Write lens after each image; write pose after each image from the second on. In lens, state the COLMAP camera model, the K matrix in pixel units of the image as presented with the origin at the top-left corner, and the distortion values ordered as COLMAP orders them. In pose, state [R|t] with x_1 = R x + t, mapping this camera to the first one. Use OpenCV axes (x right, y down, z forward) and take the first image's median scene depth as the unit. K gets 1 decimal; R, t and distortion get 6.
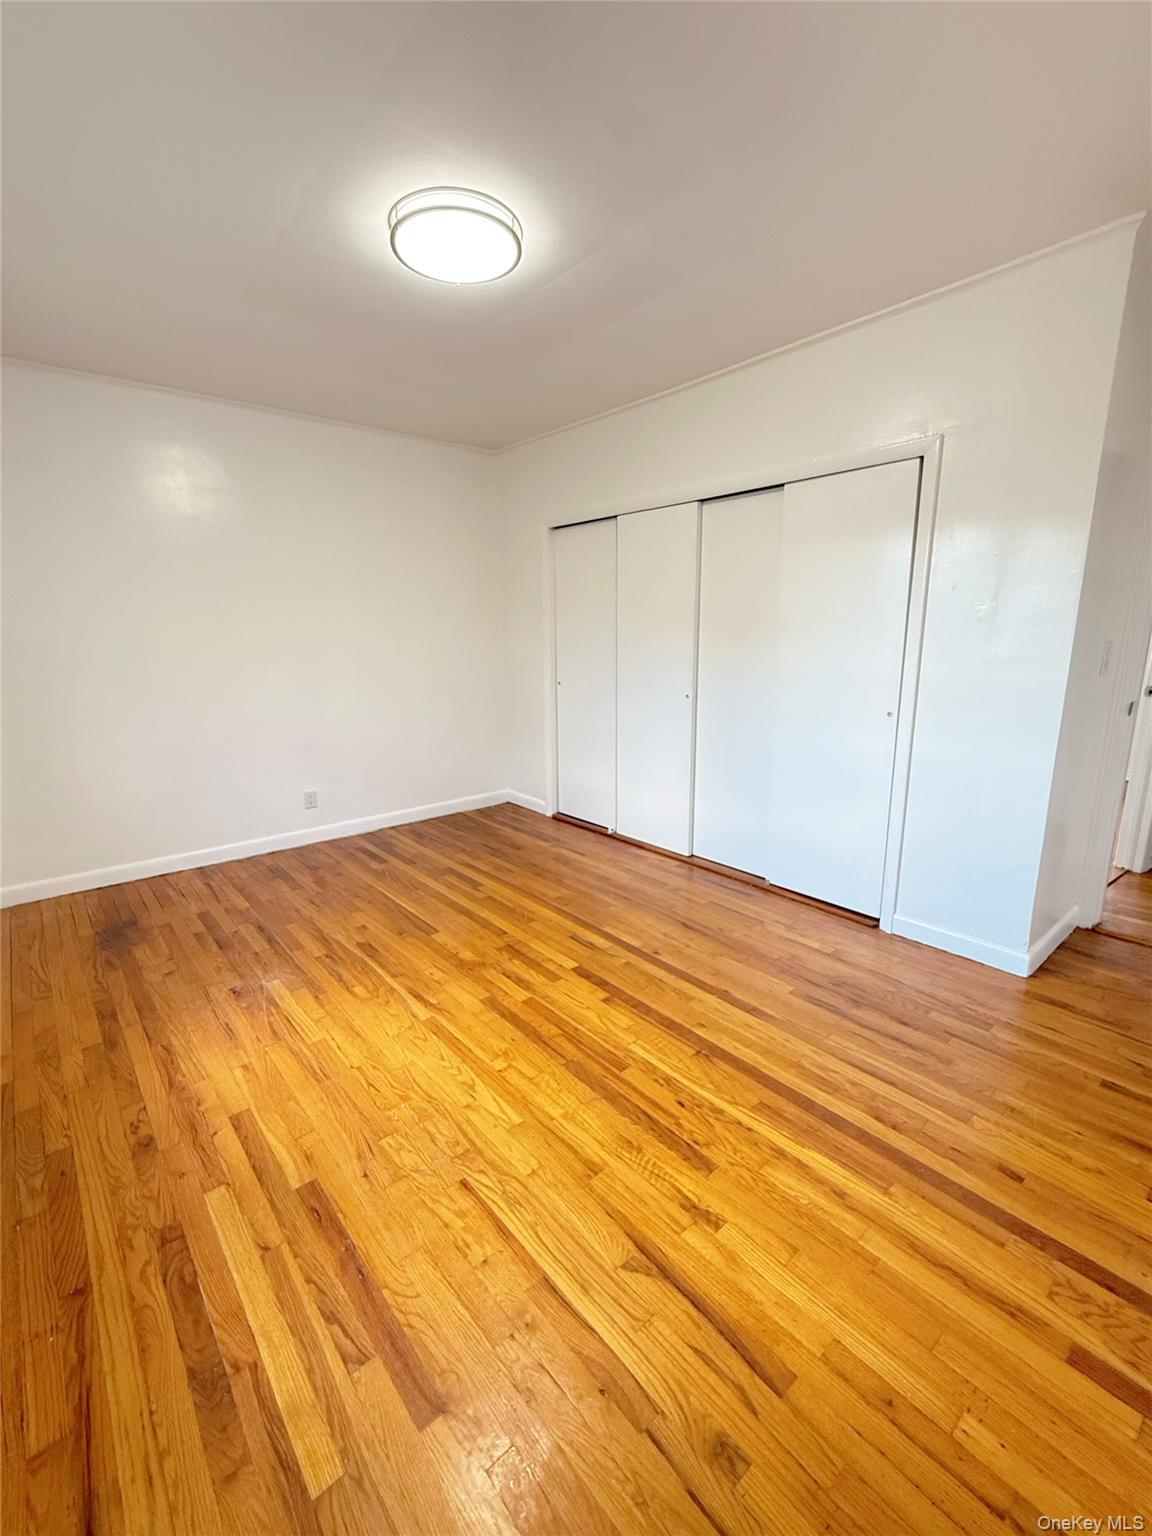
lens RADIAL K [[655.3, 0, 573.6], [0, 655.3, 768.0], [0, 0, 1]] dist [0.001385, -0.000631]
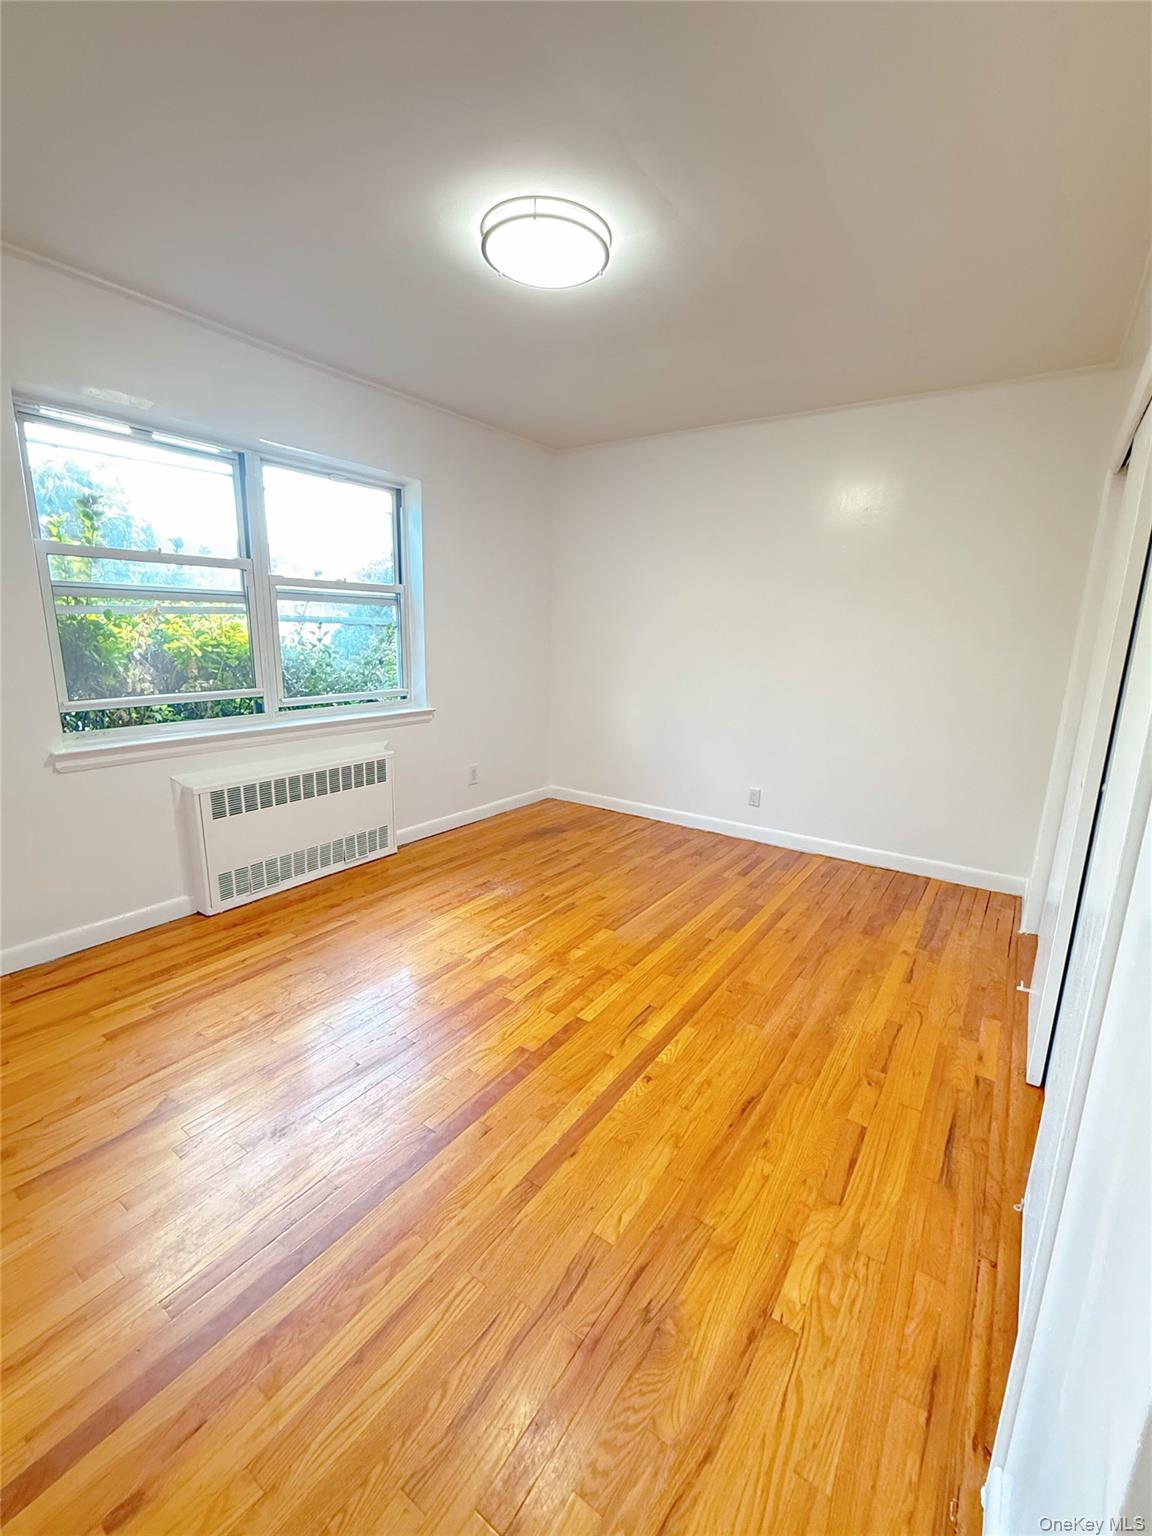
lens RADIAL K [[655.3, 0, 577.0], [0, 655.3, 761.9], [0, 0, 1]] dist [0.001385, -0.000631]
pose [[0.260168, 0.212858, -0.941809, 0.694619], [-0.226922, 0.961558, 0.154635, -0.146018], [0.938520, 0.173486, 0.298469, 0.626789]]
